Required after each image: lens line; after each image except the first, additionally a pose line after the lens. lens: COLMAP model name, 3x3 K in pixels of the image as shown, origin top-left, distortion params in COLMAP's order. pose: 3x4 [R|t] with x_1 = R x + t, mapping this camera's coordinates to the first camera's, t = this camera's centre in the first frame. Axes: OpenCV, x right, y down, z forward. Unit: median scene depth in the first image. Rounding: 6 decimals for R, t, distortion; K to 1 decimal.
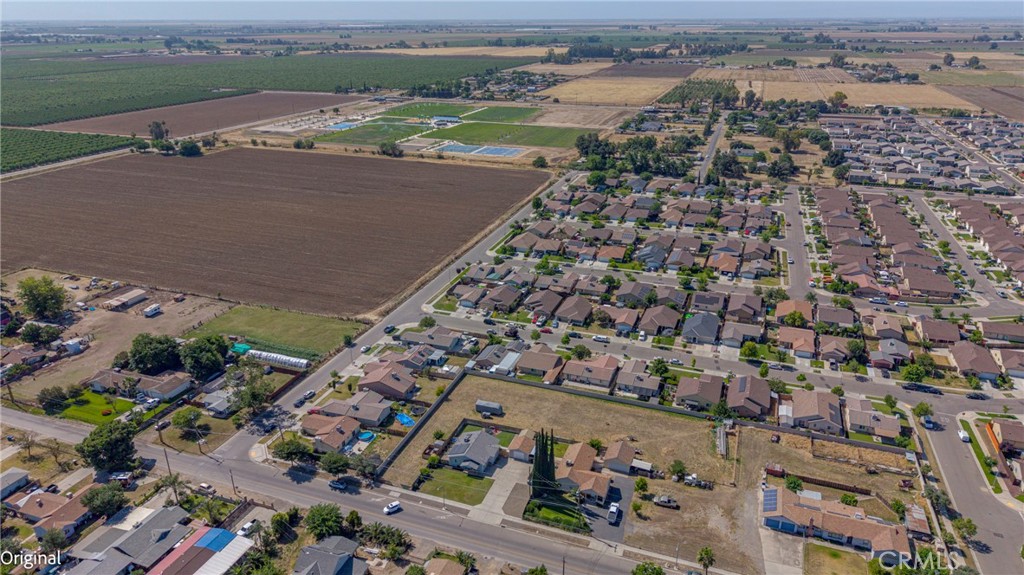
lens RADIAL K [[688.8, 0, 512.0], [0, 688.8, 287.5], [0, 0, 1]] dist [-0.002810, -0.004568]
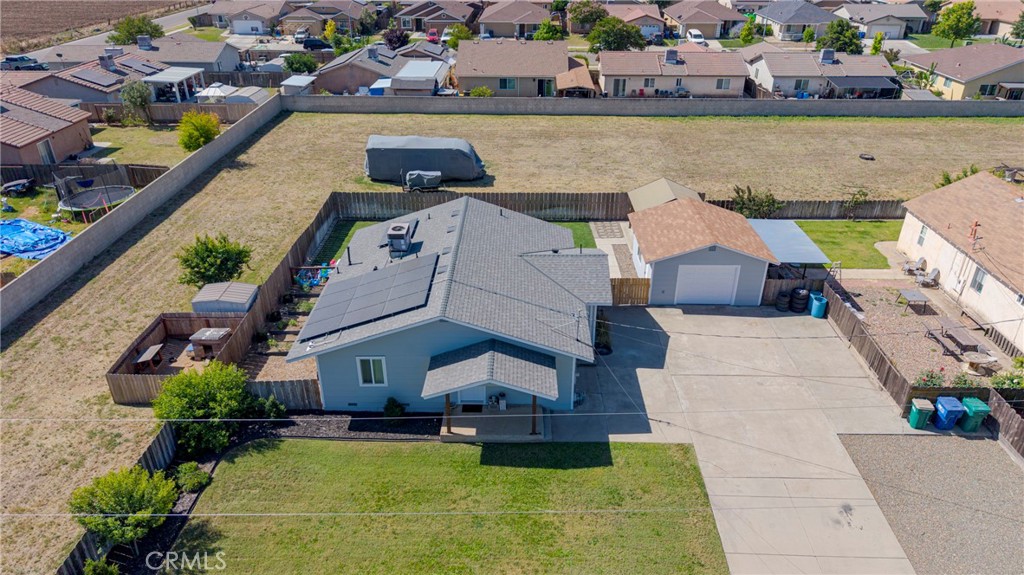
lens RADIAL K [[688.8, 0, 512.0], [0, 688.8, 287.5], [0, 0, 1]] dist [-0.002810, -0.004568]
pose [[0.944472, -0.144748, 0.294992, -0.071423], [0.115092, 0.986603, 0.115622, 0.170006], [-0.307776, -0.075250, 0.948478, 0.658256]]
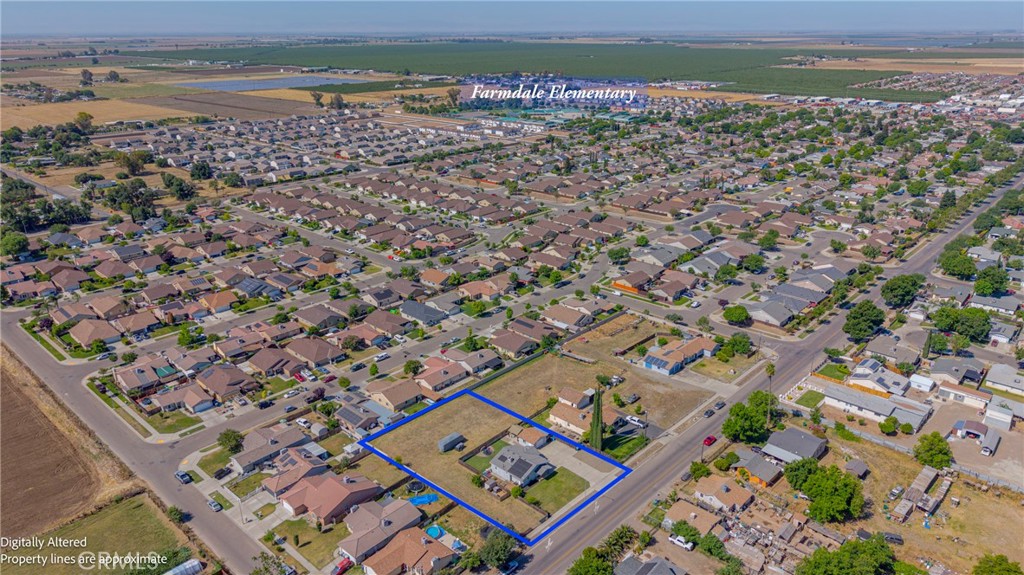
lens RADIAL K [[688.8, 0, 512.0], [0, 688.8, 287.5], [0, 0, 1]] dist [-0.002810, -0.004568]
pose [[0.352028, -0.313844, 0.881804, -0.670935], [0.332610, 0.922564, 0.195568, -0.154408], [-0.874898, 0.224451, 0.429156, 0.410290]]
